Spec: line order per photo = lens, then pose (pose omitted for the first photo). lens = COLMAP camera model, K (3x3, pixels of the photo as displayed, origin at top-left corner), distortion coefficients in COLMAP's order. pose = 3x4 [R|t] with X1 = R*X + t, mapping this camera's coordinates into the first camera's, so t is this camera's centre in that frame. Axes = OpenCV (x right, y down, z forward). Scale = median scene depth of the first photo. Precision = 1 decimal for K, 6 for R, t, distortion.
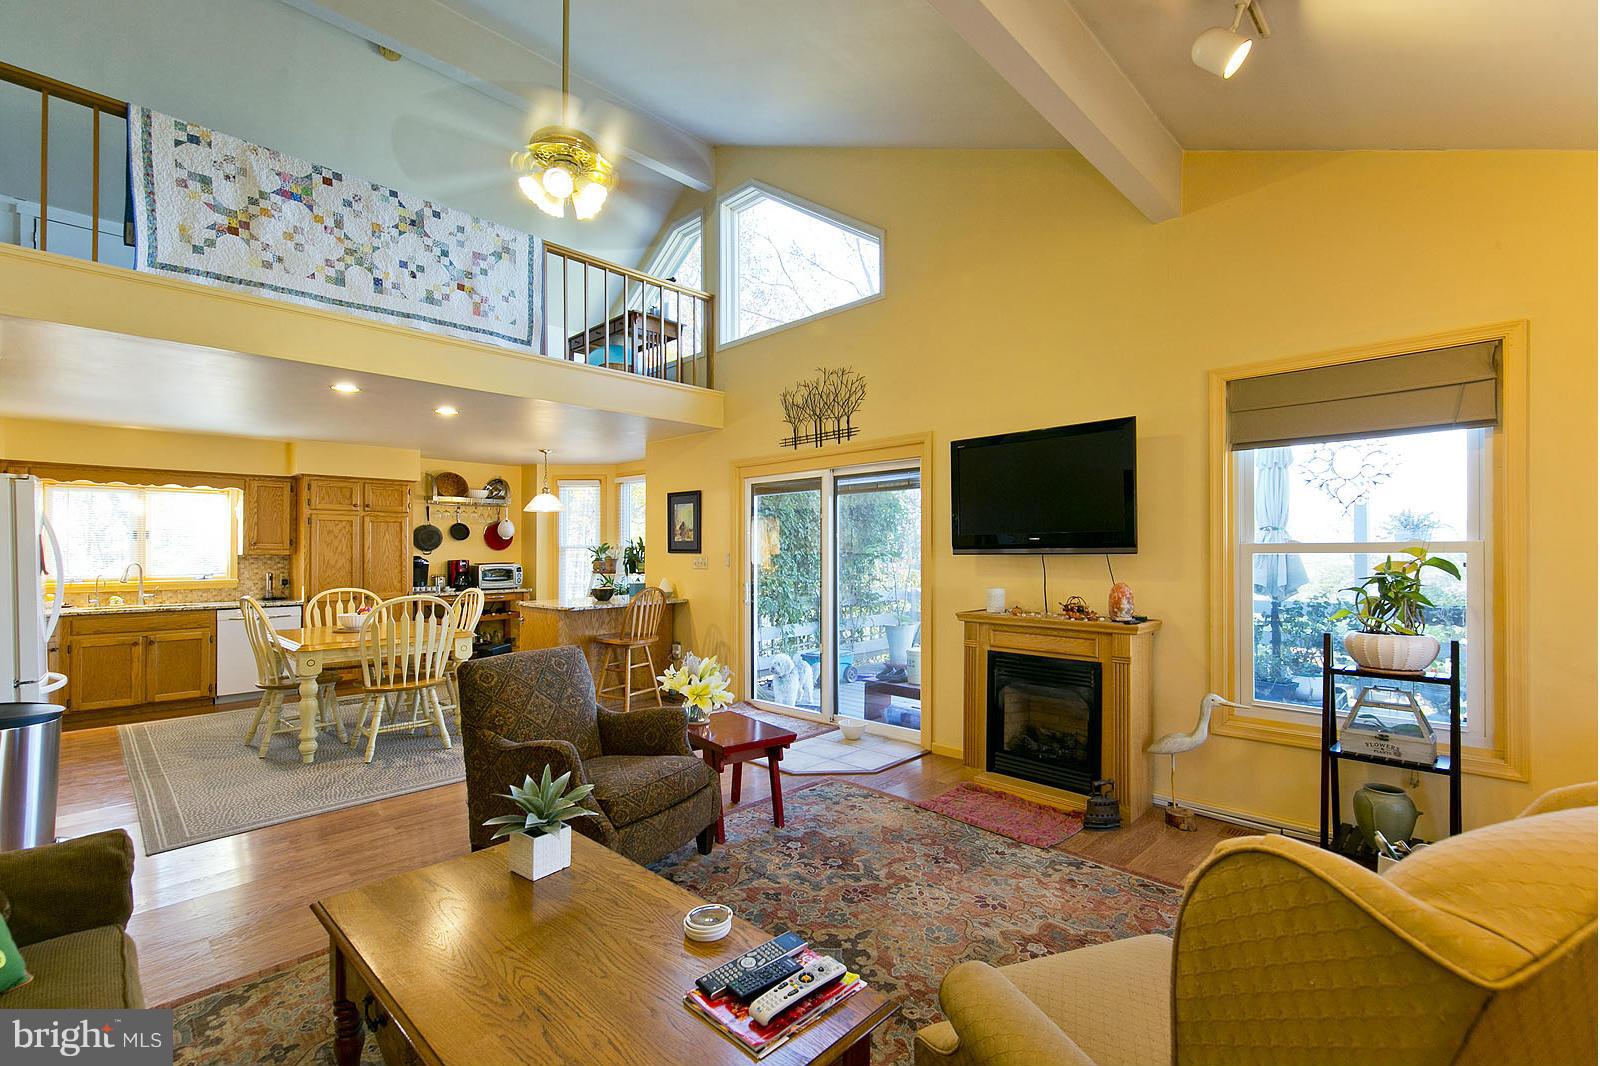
lens RADIAL K [[693.2, 0, 870.5], [0, 693.2, 536.1], [0, 0, 1]] dist [0.001432, -0.001107]
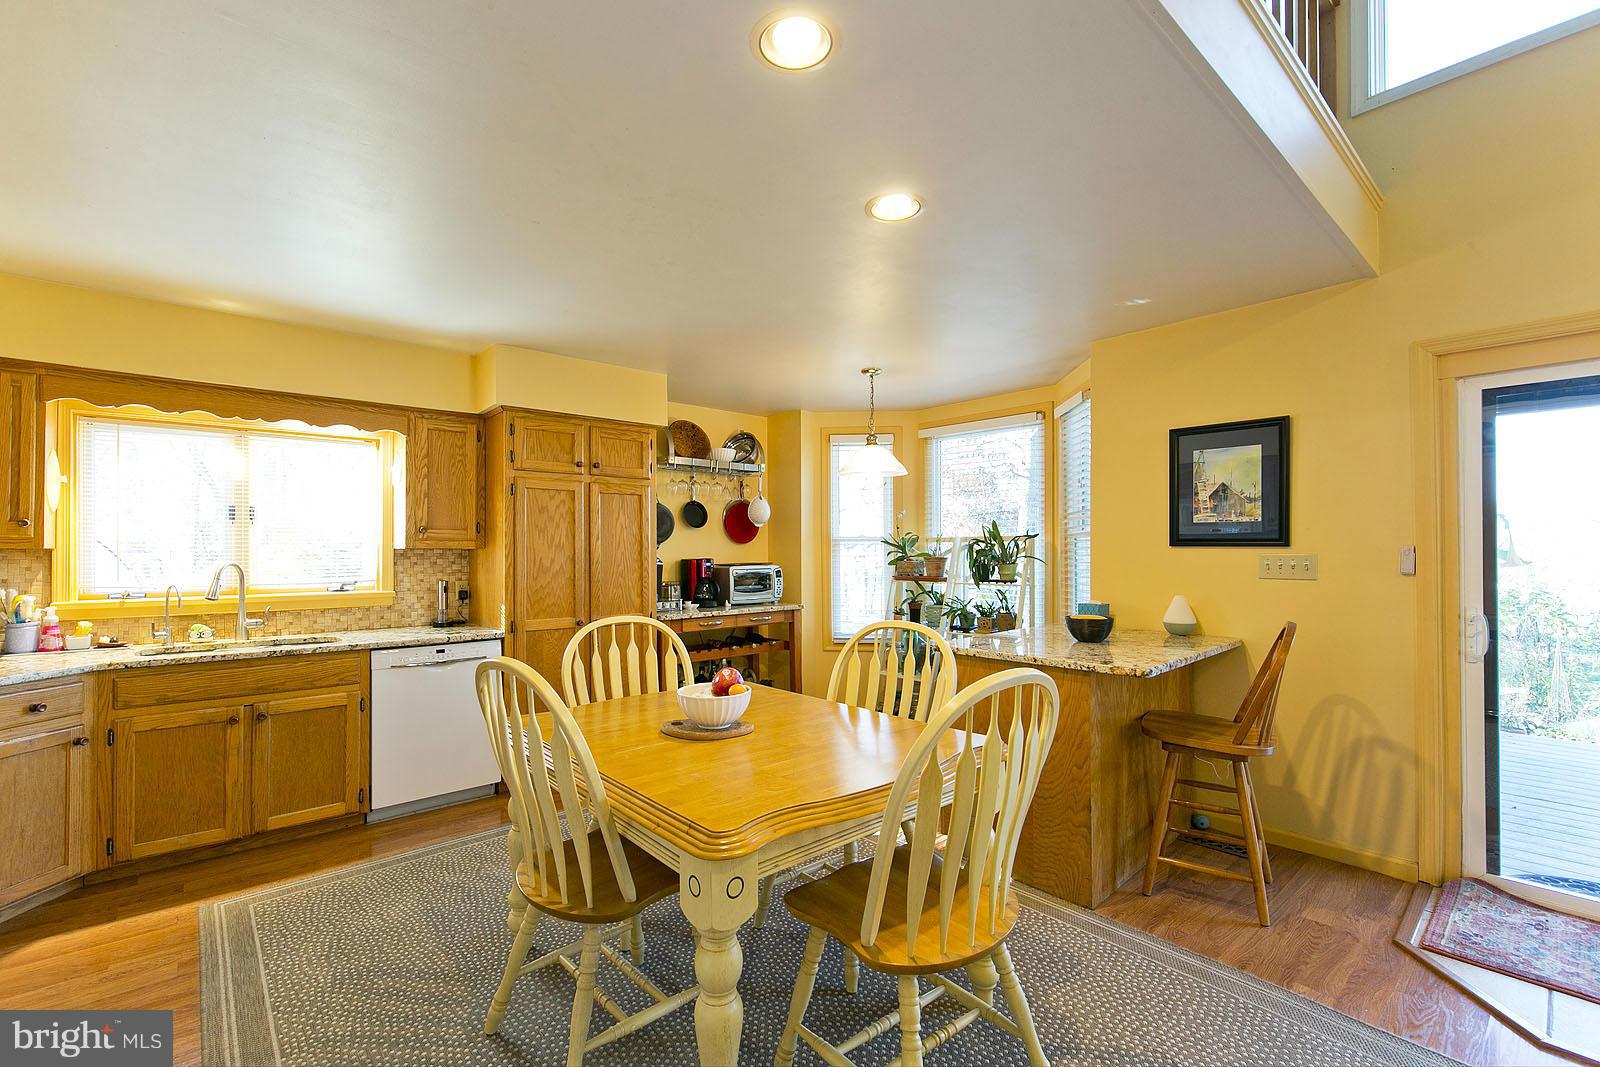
lens RADIAL K [[690.4, 0, 838.9], [0, 690.4, 540.2], [0, 0, 1]] dist [0.001777, -0.000212]
pose [[0.994985, -0.000993, -0.100022, -0.561612], [0.001666, 0.999977, 0.006644, 0.018773], [0.100013, -0.006777, 0.994963, 0.535998]]
